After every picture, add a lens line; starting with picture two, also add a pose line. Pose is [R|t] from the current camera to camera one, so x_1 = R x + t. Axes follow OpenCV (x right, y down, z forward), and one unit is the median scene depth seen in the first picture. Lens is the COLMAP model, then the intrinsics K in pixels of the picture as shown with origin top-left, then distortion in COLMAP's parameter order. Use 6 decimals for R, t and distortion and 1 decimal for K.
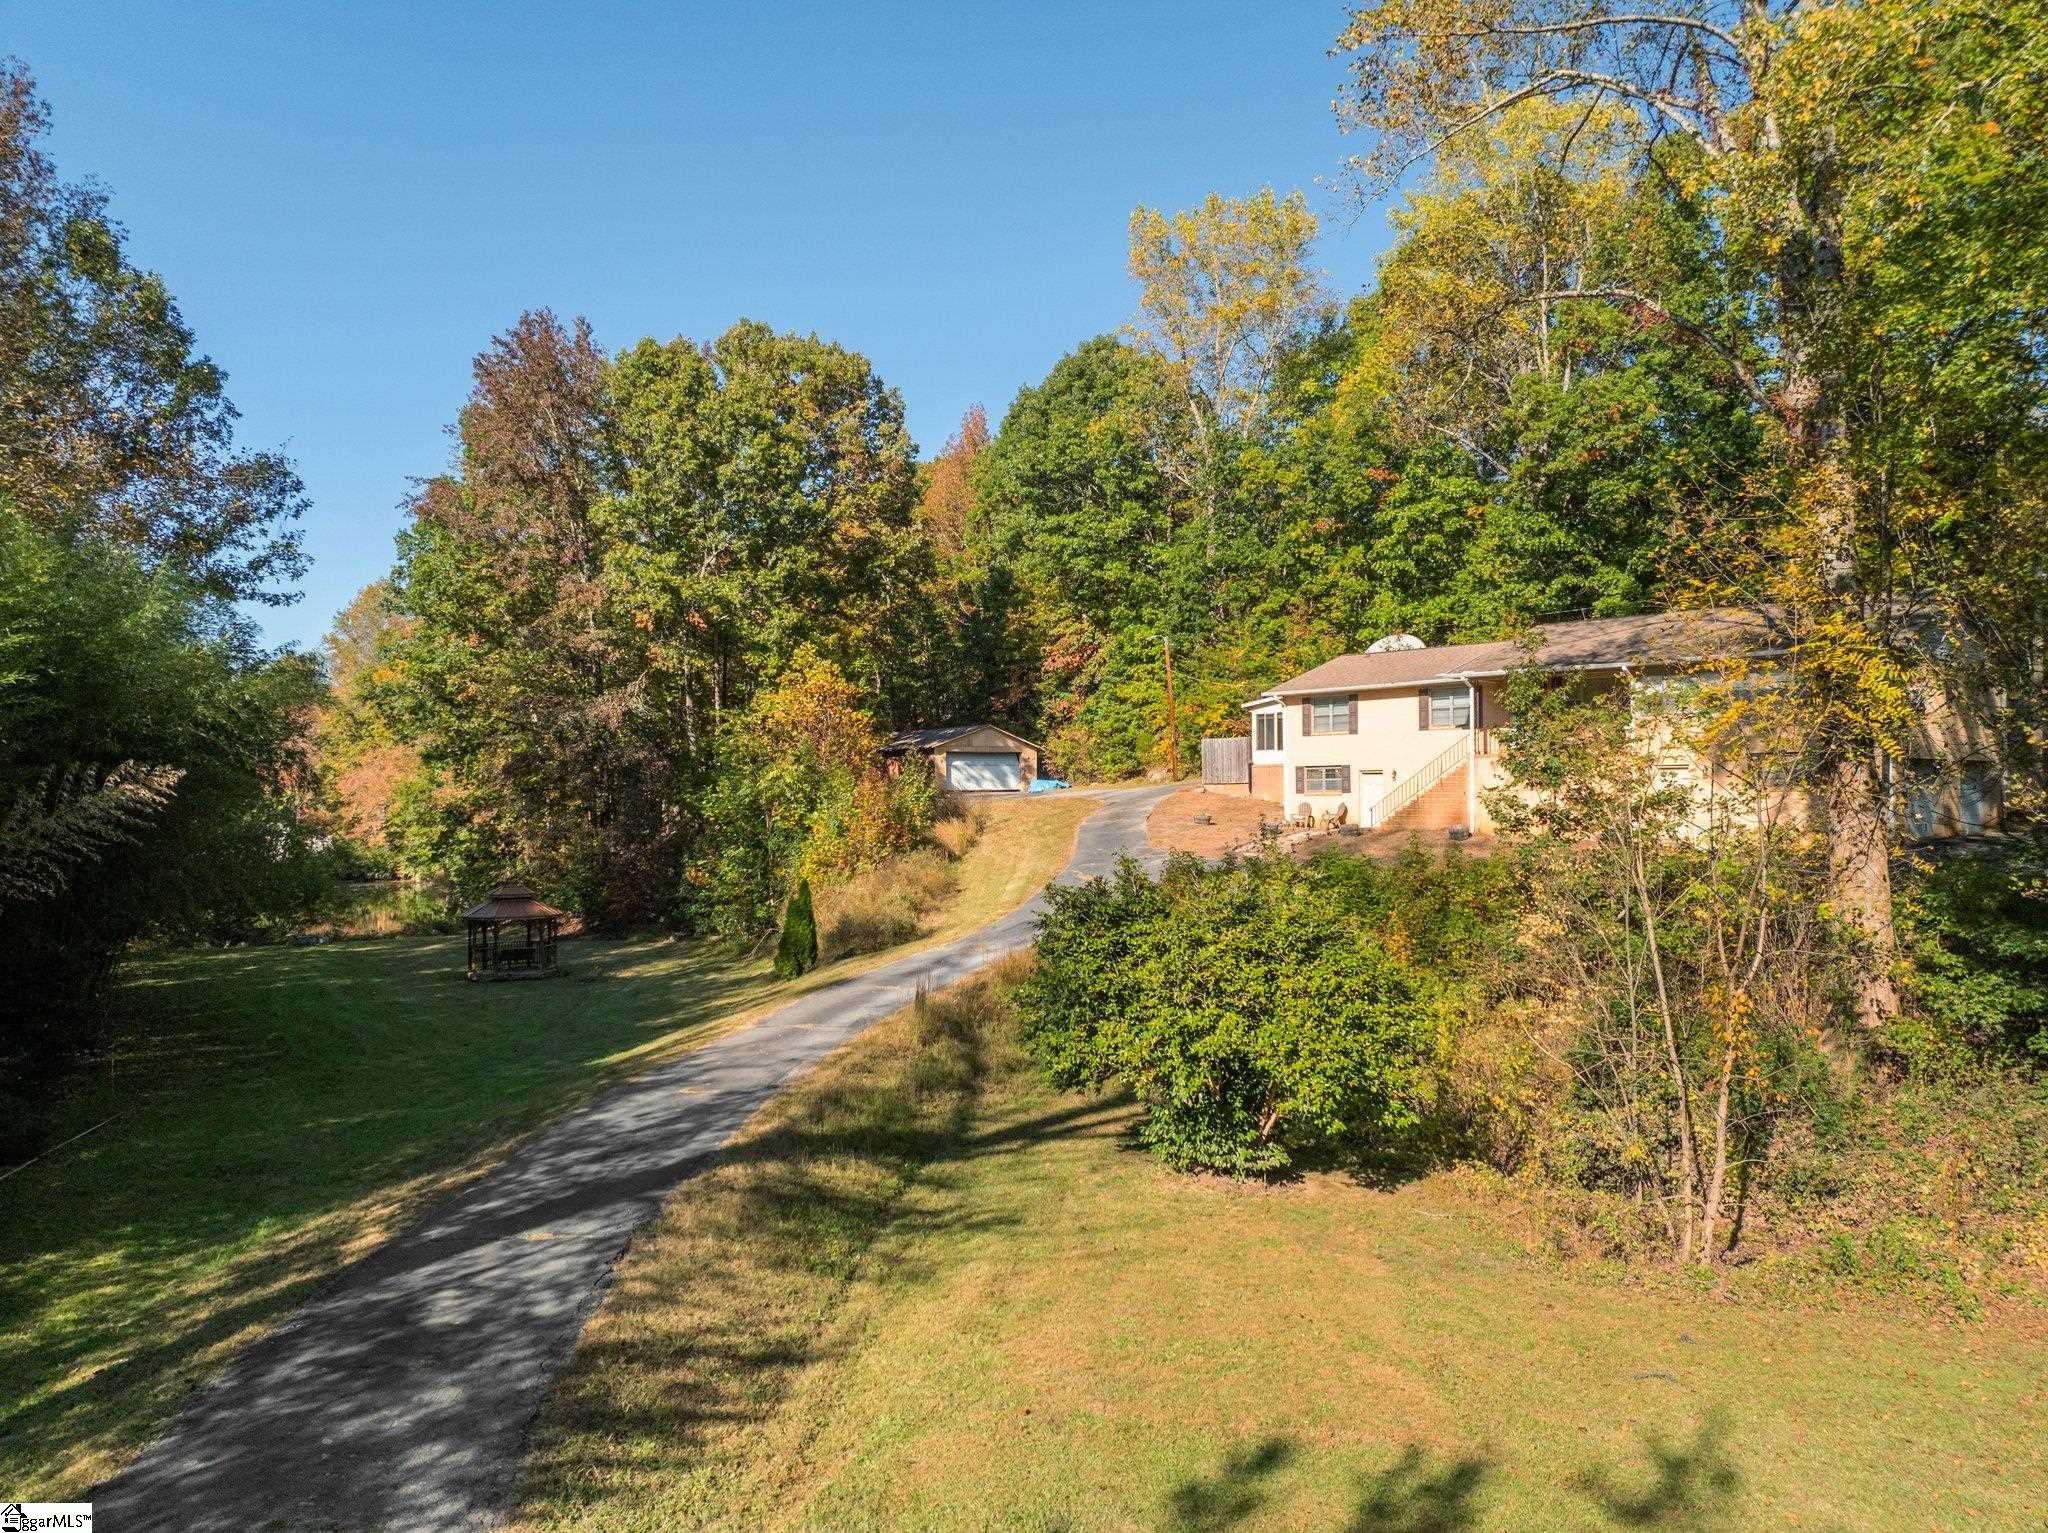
lens RADIAL K [[1544.5, 0, 1019.4], [0, 1544.5, 762.8], [0, 0, 1]] dist [-0.024593, 0.004607]
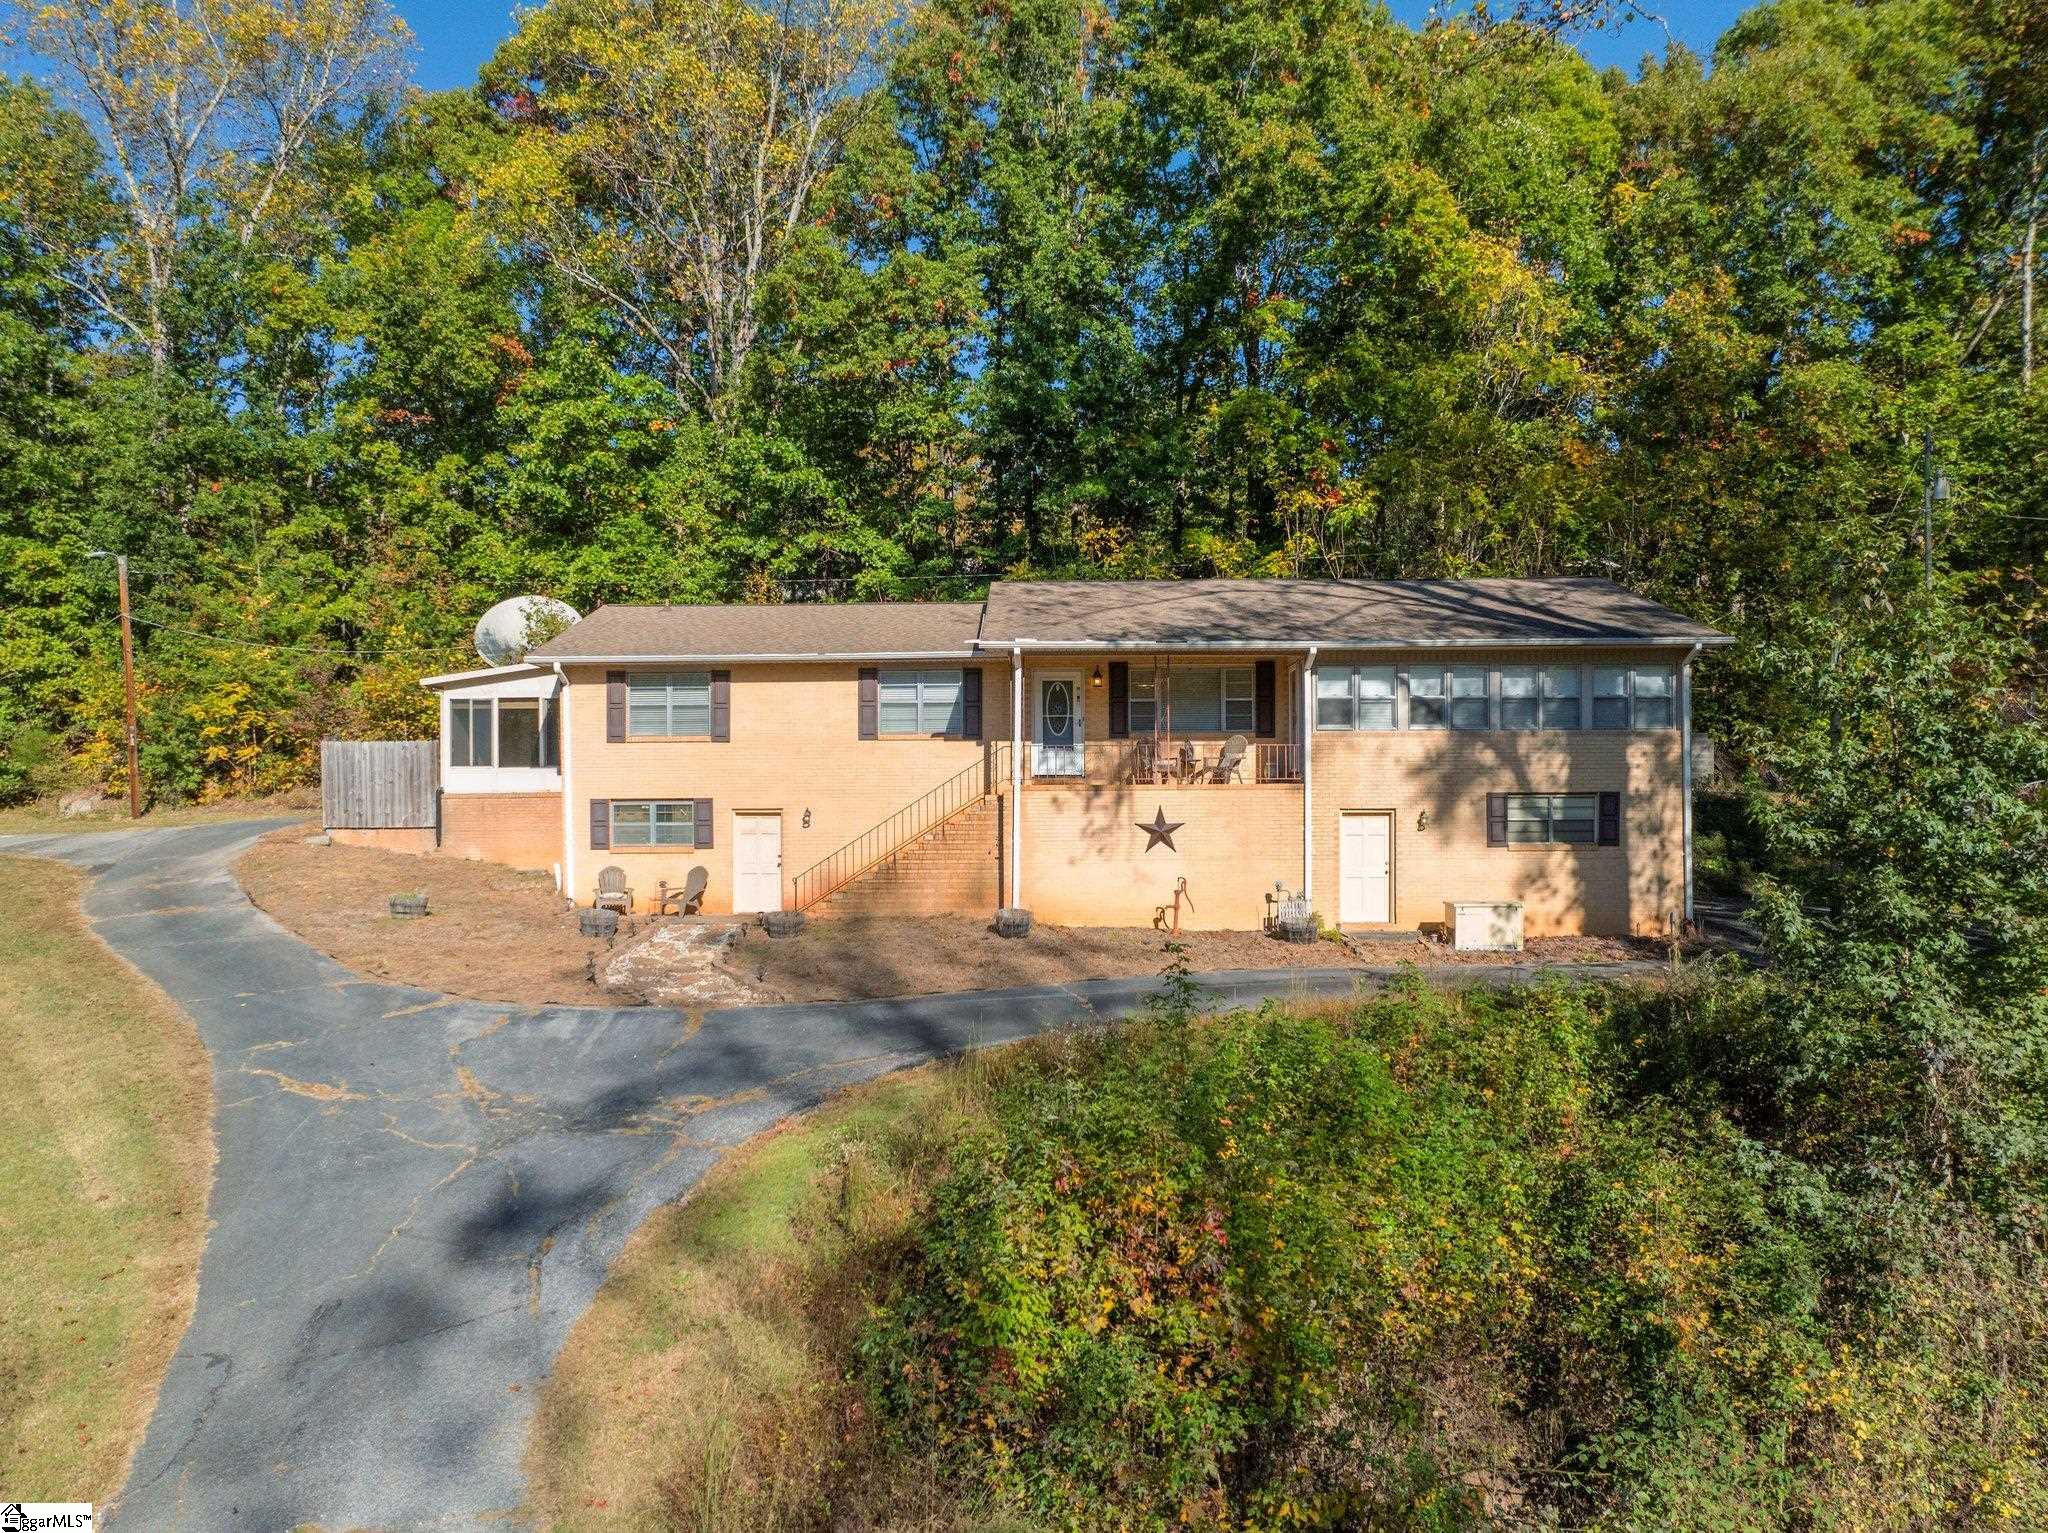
lens RADIAL K [[1544.5, 0, 1025.4], [0, 1544.5, 779.0], [0, 0, 1]] dist [-0.024593, 0.004607]
pose [[0.693985, 0.028861, 0.719411, -0.091793], [-0.020420, 0.999583, -0.020402, 0.003165], [-0.719700, -0.000532, 0.694285, 0.486998]]
